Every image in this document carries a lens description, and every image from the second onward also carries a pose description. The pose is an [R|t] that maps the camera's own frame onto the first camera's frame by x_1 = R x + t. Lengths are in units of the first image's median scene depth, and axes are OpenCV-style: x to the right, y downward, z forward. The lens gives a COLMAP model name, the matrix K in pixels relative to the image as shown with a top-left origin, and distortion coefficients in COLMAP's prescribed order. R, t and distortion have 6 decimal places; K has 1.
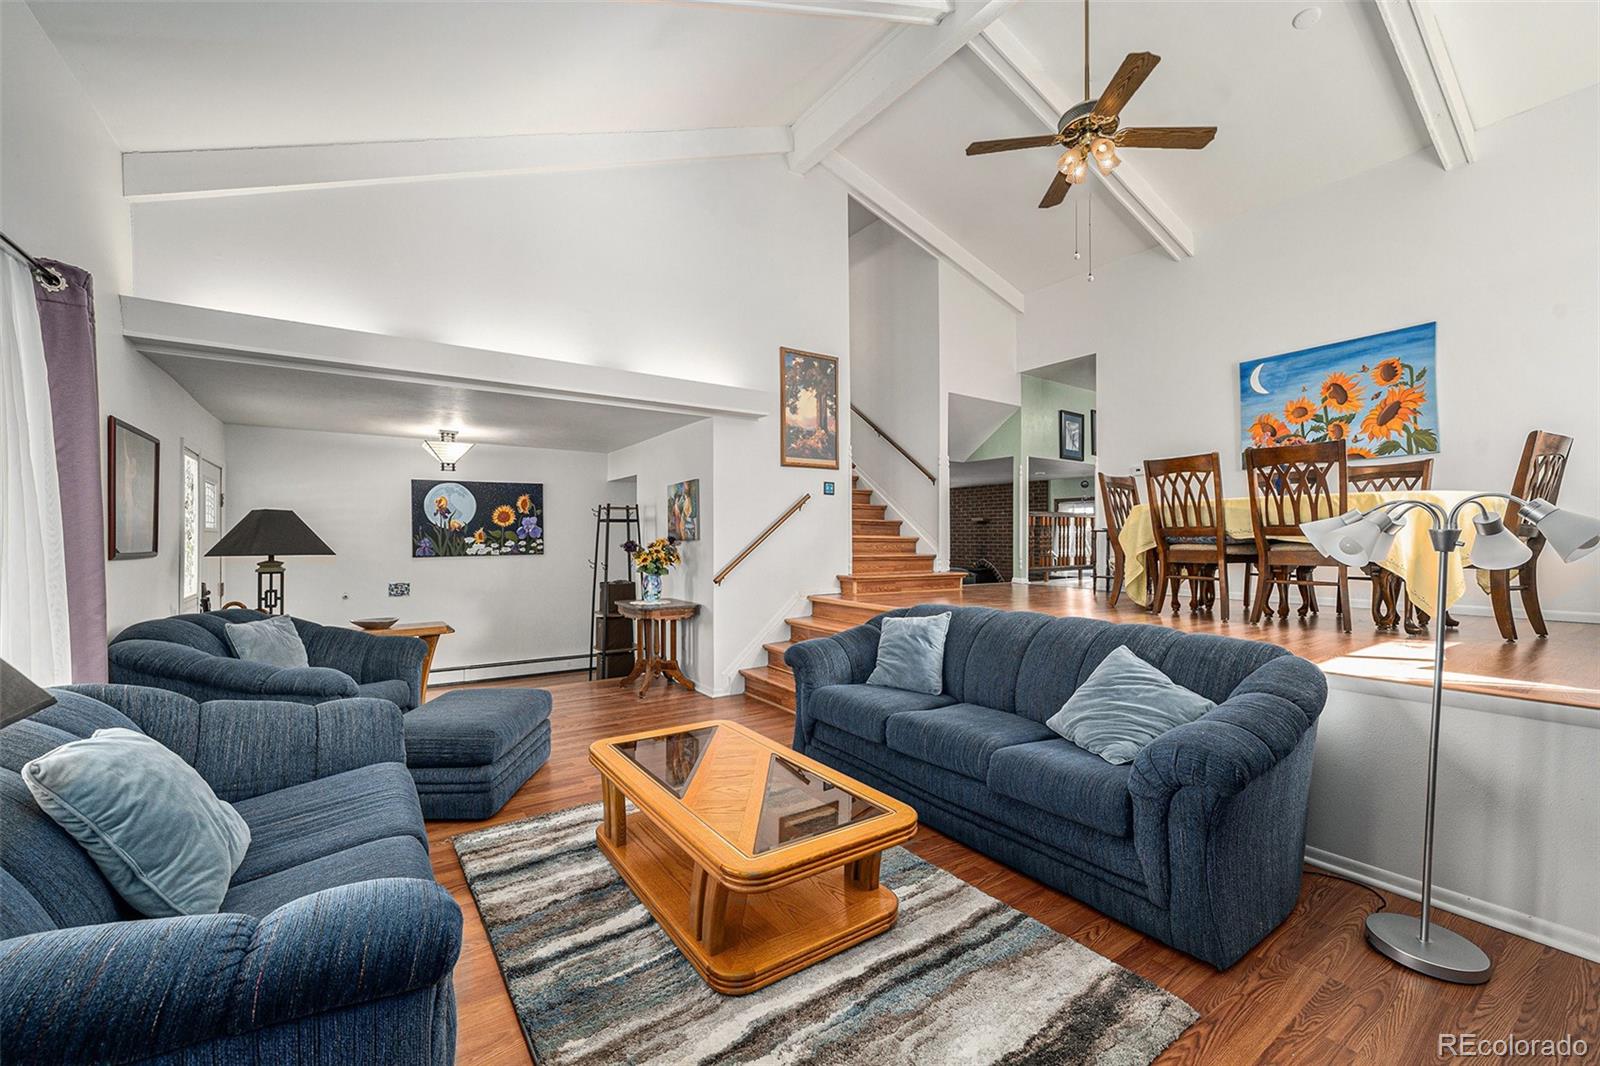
lens RADIAL K [[644.5, 0, 804.6], [0, 644.5, 527.2], [0, 0, 1]] dist [0.007533, -0.000084]
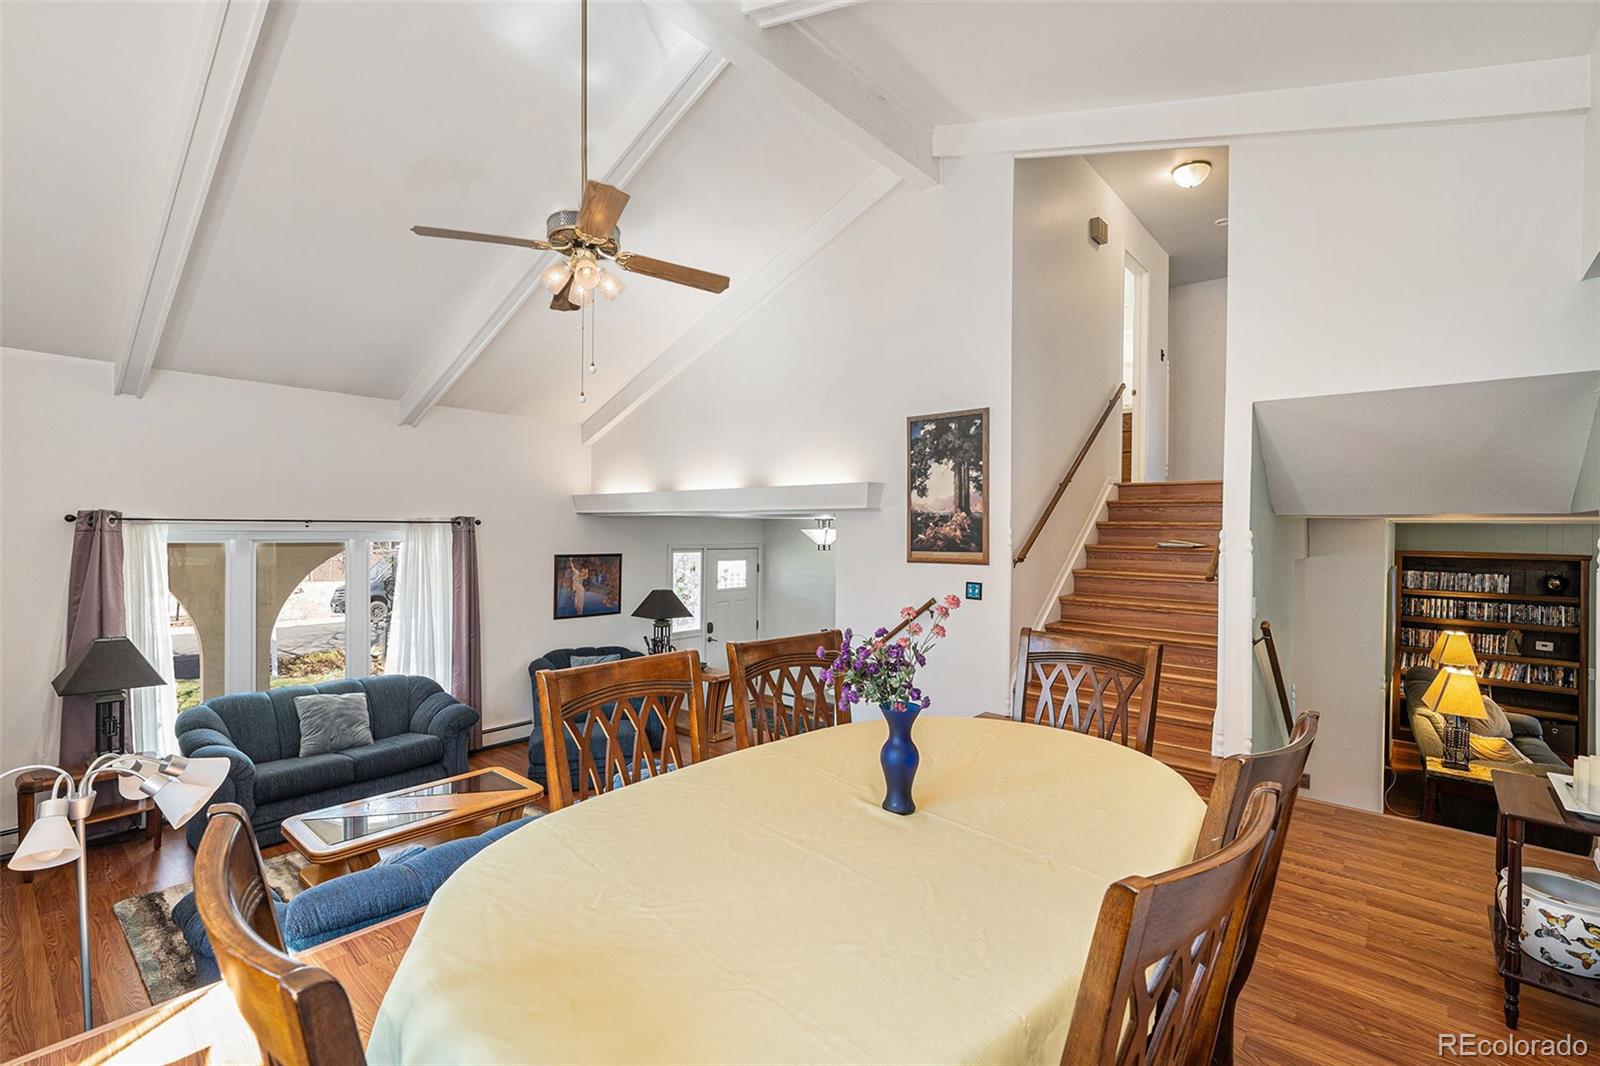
lens RADIAL K [[732.8, 0, 788.3], [0, 732.8, 531.5], [0, 0, 1]] dist [-0.002809, 0.012823]
pose [[0.239076, 0.006413, -0.970980, 0.800378], [0.007586, 0.999935, 0.008472, -0.137475], [0.970971, -0.009391, 0.239012, 0.602586]]
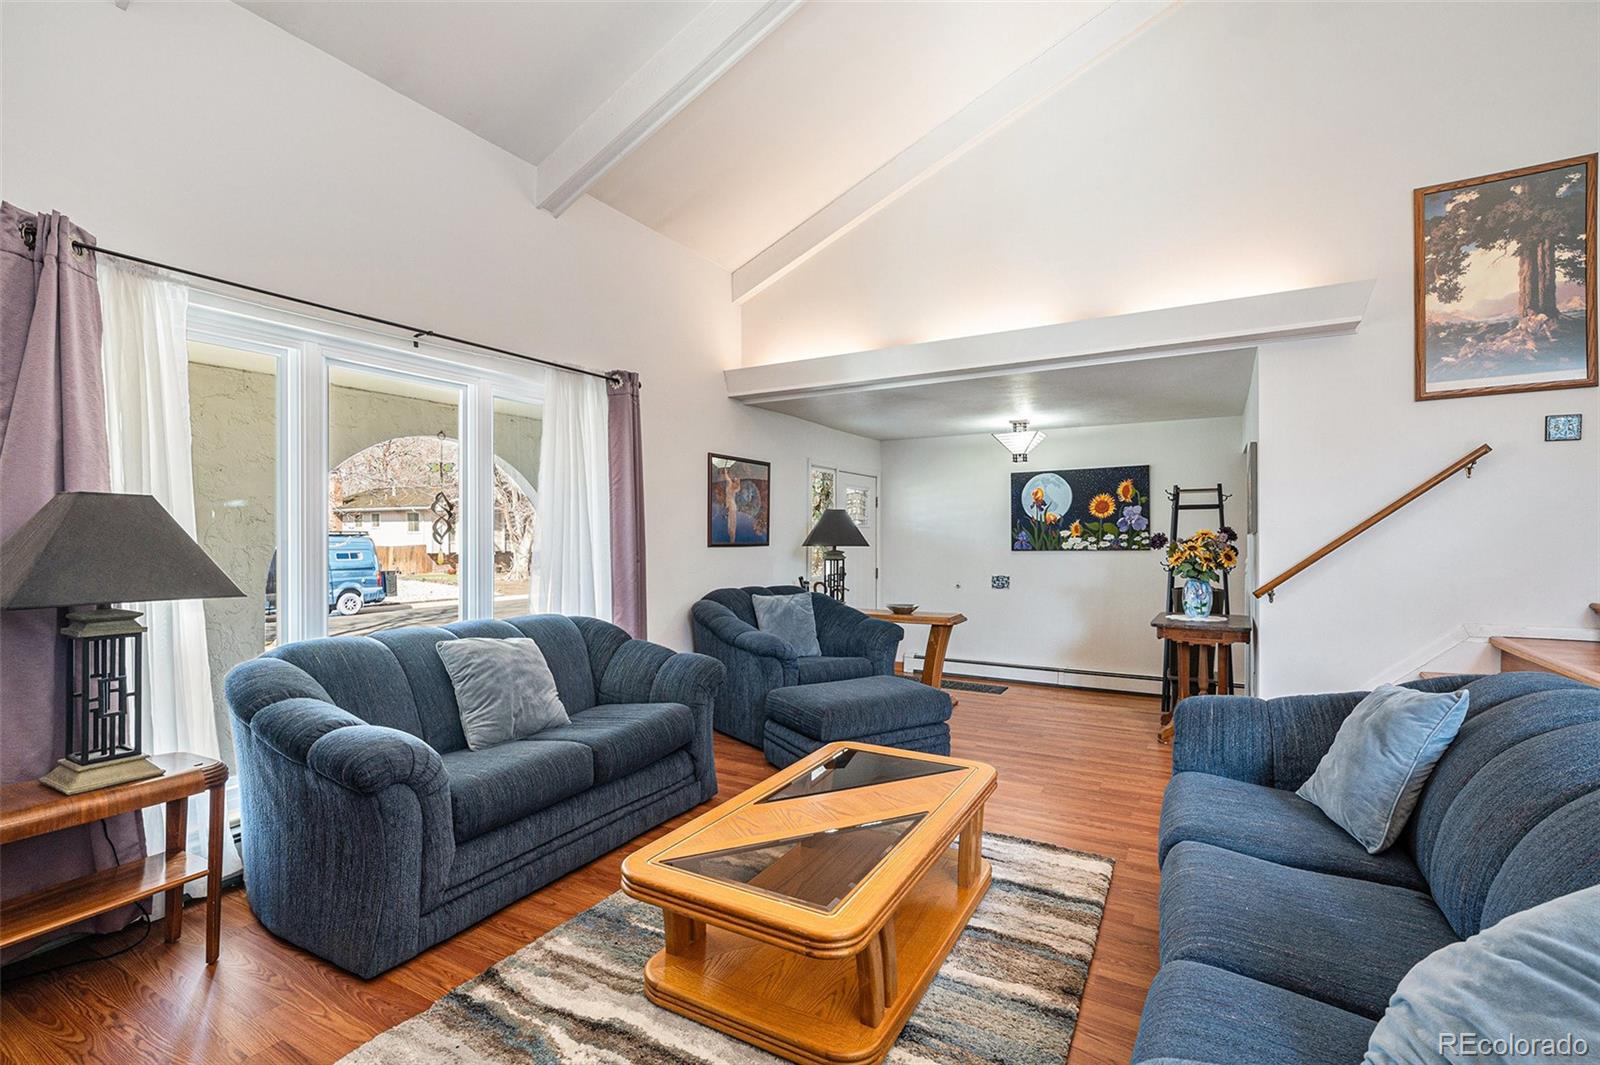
lens RADIAL K [[734.8, 0, 793.3], [0, 734.8, 532.9], [0, 0, 1]] dist [-0.007747, 0.006575]
pose [[0.430118, -0.003012, -0.902768, 0.295783], [0.020093, 0.999779, 0.006237, 0.005310], [0.902549, -0.020822, 0.430083, 0.218900]]
